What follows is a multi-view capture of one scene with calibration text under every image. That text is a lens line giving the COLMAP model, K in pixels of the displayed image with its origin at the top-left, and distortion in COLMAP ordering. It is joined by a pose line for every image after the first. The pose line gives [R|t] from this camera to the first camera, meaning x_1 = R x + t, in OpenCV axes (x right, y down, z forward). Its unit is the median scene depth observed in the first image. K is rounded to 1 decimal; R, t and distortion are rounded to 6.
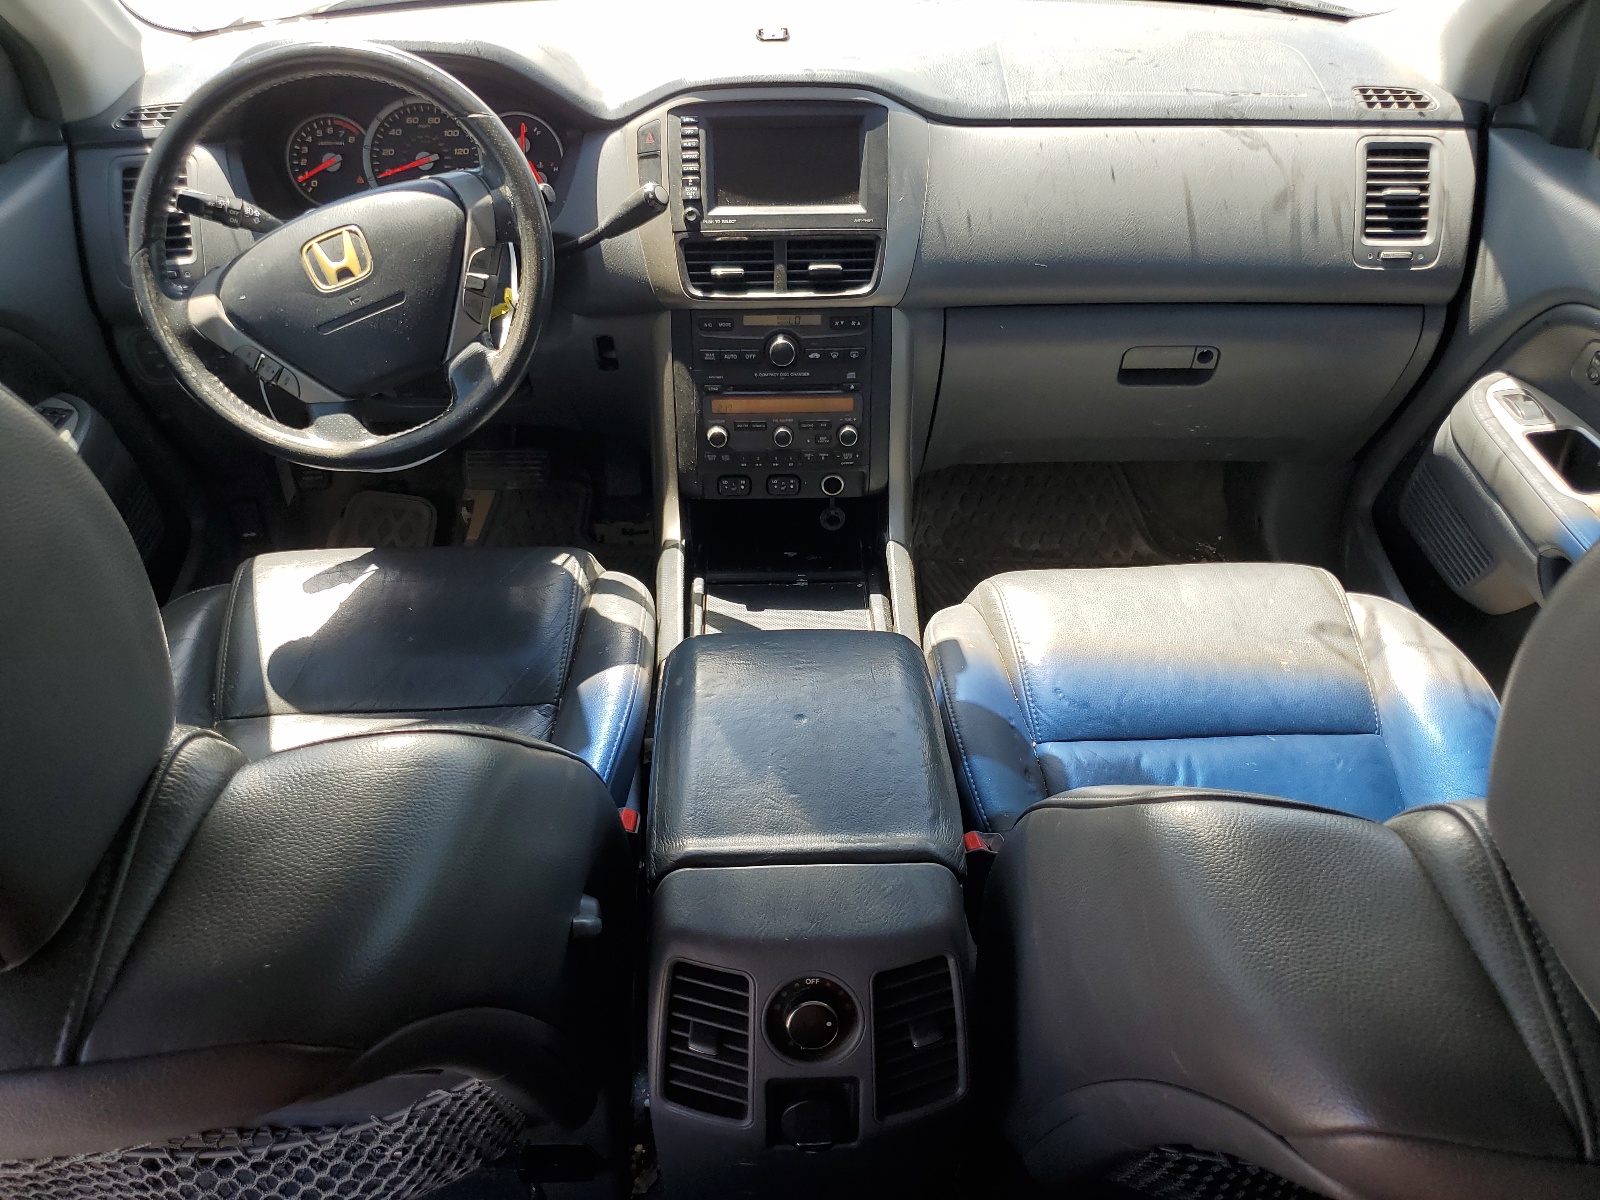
lens RADIAL K [[1230.9, 0, 803.8], [0, 1230.9, 595.5], [0, 0, 1]] dist [0.003177, -0.000743]
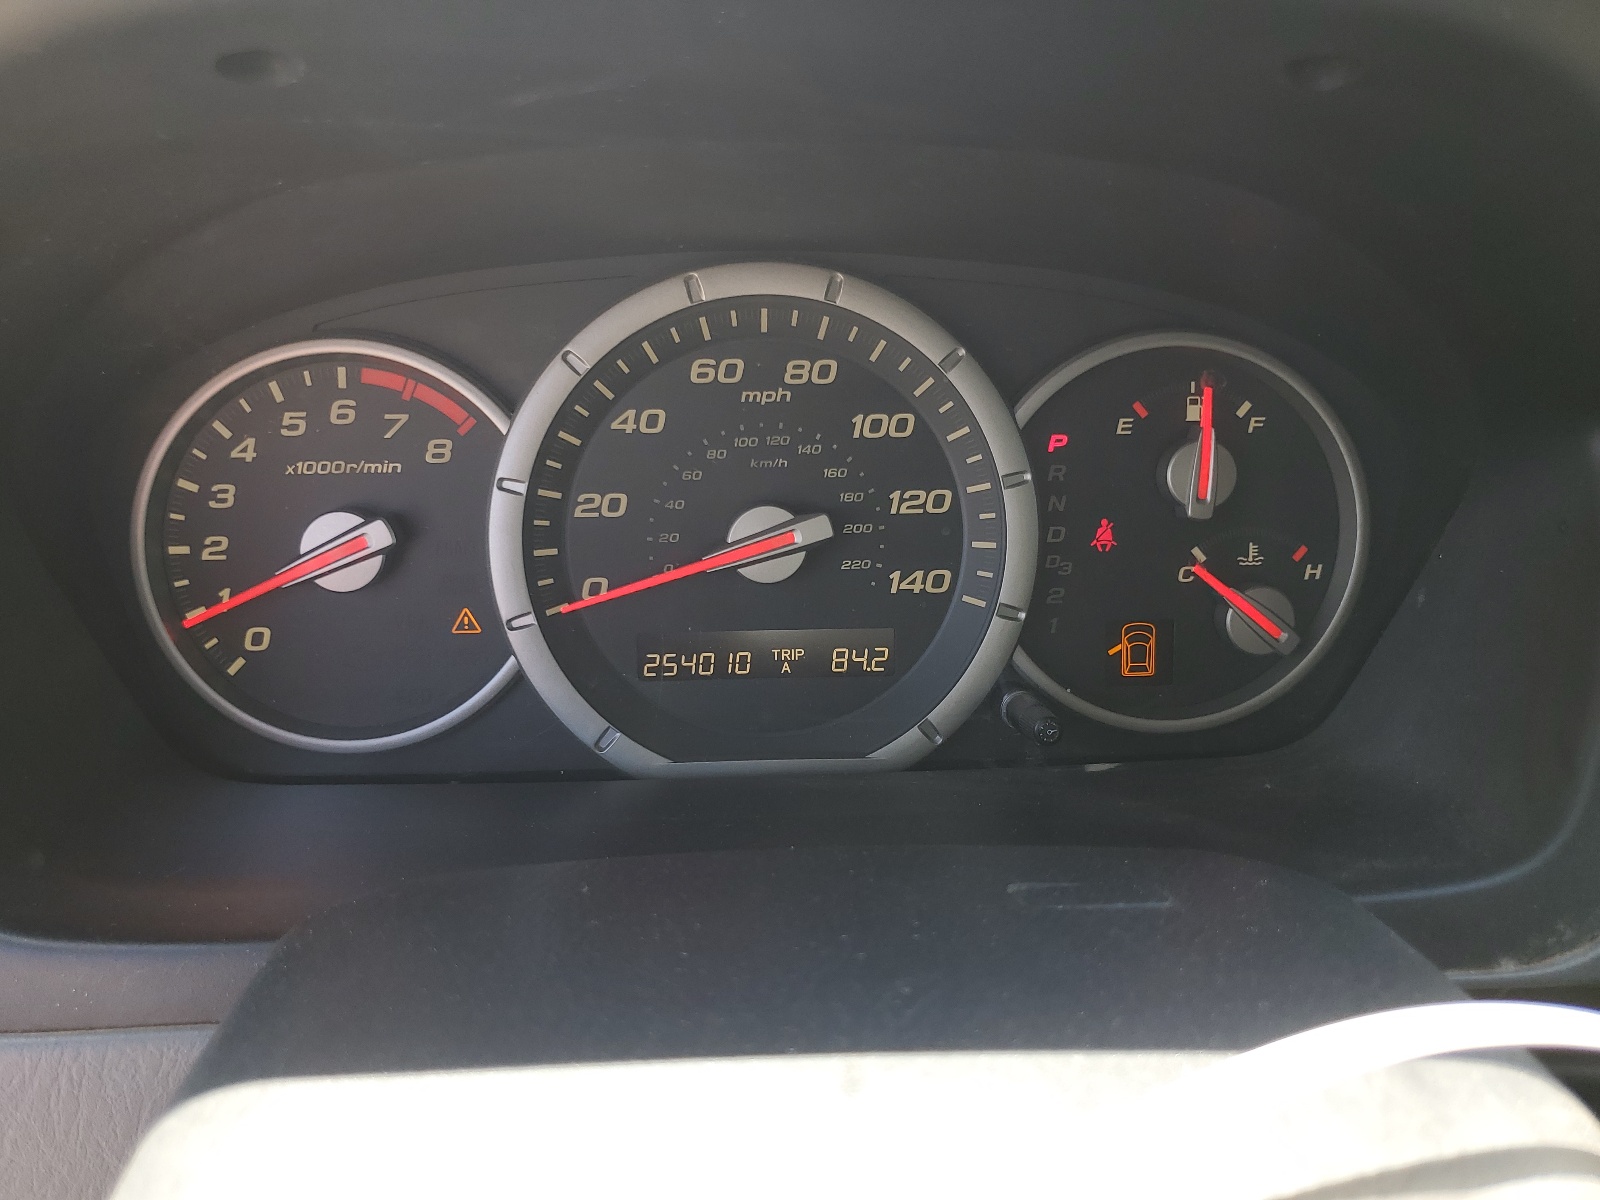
lens RADIAL K [[1230.9, 0, 795.7], [0, 1230.9, 601.8], [0, 0, 1]] dist [0.003177, -0.000743]
pose [[0.999385, -0.003444, 0.034887, -0.310362], [0.009107, 0.986501, -0.163501, -0.306335], [-0.033853, 0.163718, 0.985926, 0.782394]]
